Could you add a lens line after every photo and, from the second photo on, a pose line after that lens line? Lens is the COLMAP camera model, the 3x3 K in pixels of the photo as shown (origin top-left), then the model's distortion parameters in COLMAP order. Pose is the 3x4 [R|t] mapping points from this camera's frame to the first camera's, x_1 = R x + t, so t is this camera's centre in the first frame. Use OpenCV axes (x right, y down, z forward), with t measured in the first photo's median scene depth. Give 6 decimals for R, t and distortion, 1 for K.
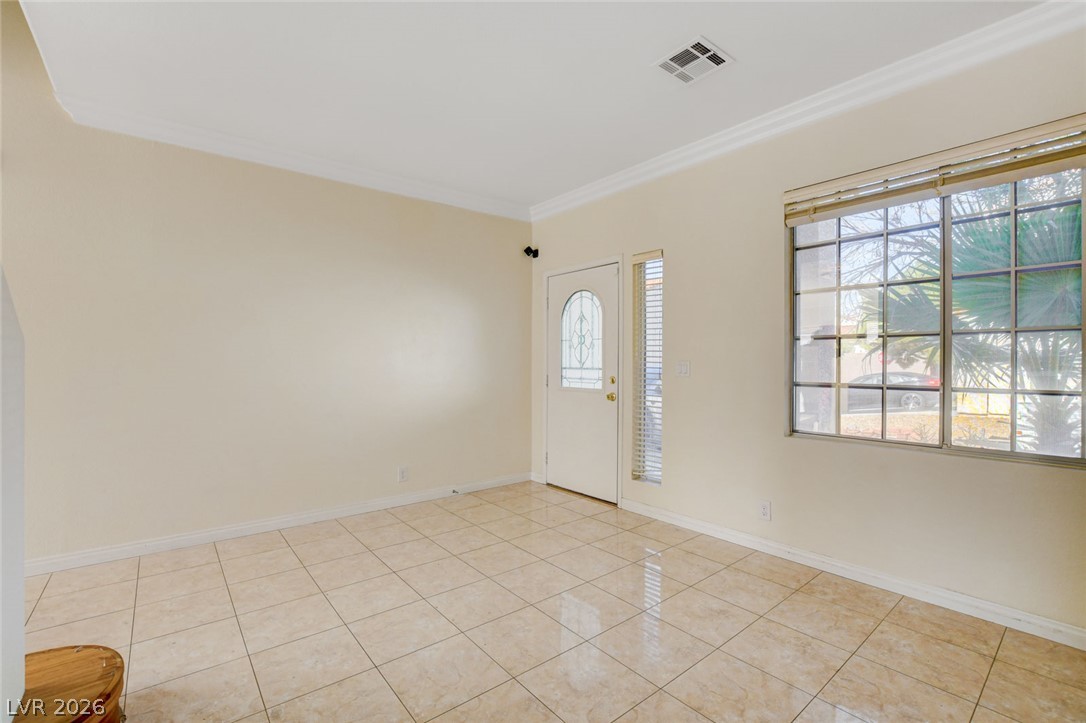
lens RADIAL K [[471.8, 0, 541.8], [0, 471.8, 368.2], [0, 0, 1]] dist [-0.017660, -0.000111]
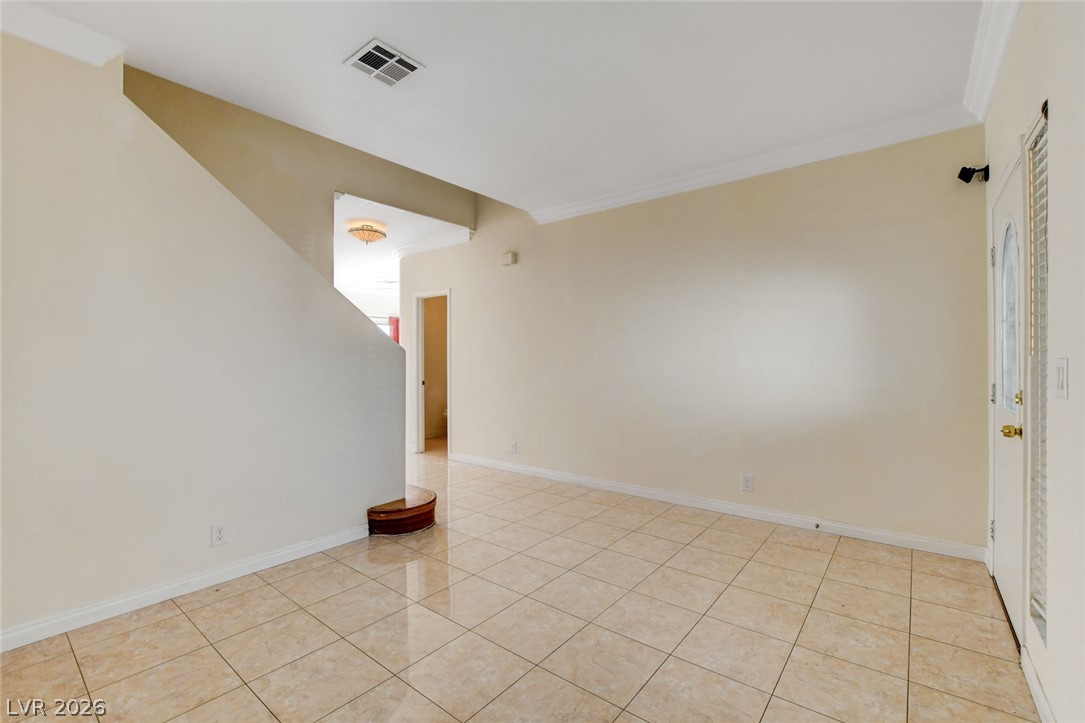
lens RADIAL K [[475.1, 0, 544.7], [0, 475.1, 351.6], [0, 0, 1]] dist [-0.016158, 0.000073]
pose [[0.219557, -0.018771, -0.975419, 0.612330], [-0.010200, 0.999716, -0.021534, -0.006717], [0.975546, 0.014677, 0.219303, 0.488154]]
